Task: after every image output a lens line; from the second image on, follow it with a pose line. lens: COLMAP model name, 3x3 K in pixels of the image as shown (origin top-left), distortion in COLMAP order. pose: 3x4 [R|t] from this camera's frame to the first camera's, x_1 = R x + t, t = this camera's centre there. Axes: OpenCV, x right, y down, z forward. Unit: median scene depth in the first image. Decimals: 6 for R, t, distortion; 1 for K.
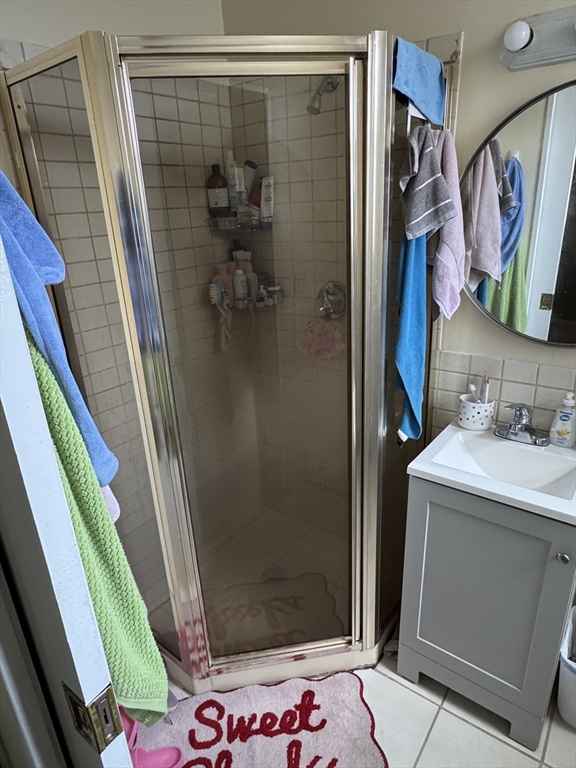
lens RADIAL K [[475.3, 0, 290.6], [0, 475.3, 377.2], [0, 0, 1]] dist [-0.013434, 0.006031]
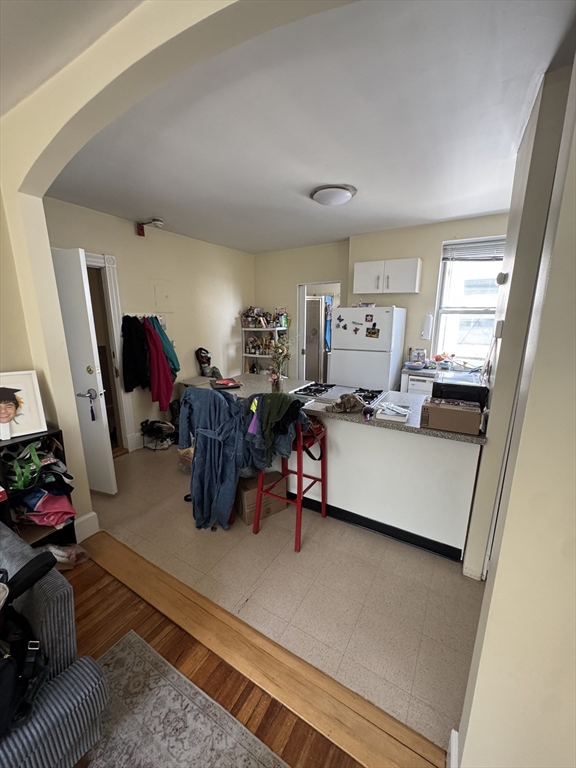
lens RADIAL K [[306.8, 0, 288.5], [0, 306.8, 383.0], [0, 0, 1]] dist [-0.004297, -0.000519]
pose [[0.994675, 0.018477, 0.101389, -0.689709], [-0.004603, 0.990780, -0.135402, 1.118153], [-0.102956, 0.134214, 0.985589, -2.963085]]
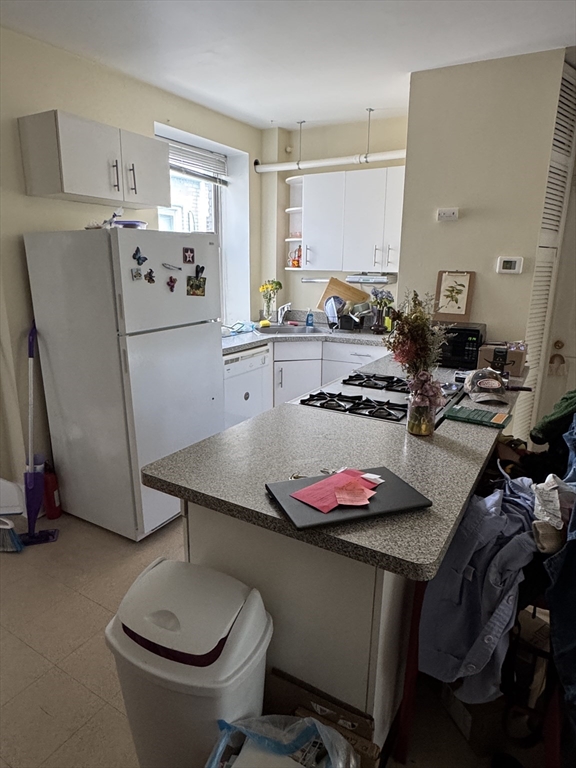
lens RADIAL K [[475.3, 0, 289.7], [0, 475.3, 383.3], [0, 0, 1]] dist [-0.013434, 0.006031]
pose [[-0.098499, -0.207210, 0.973325, -1.657179], [0.337429, 0.913184, 0.228554, 0.462569], [-0.936183, 0.350941, -0.020029, -0.936683]]
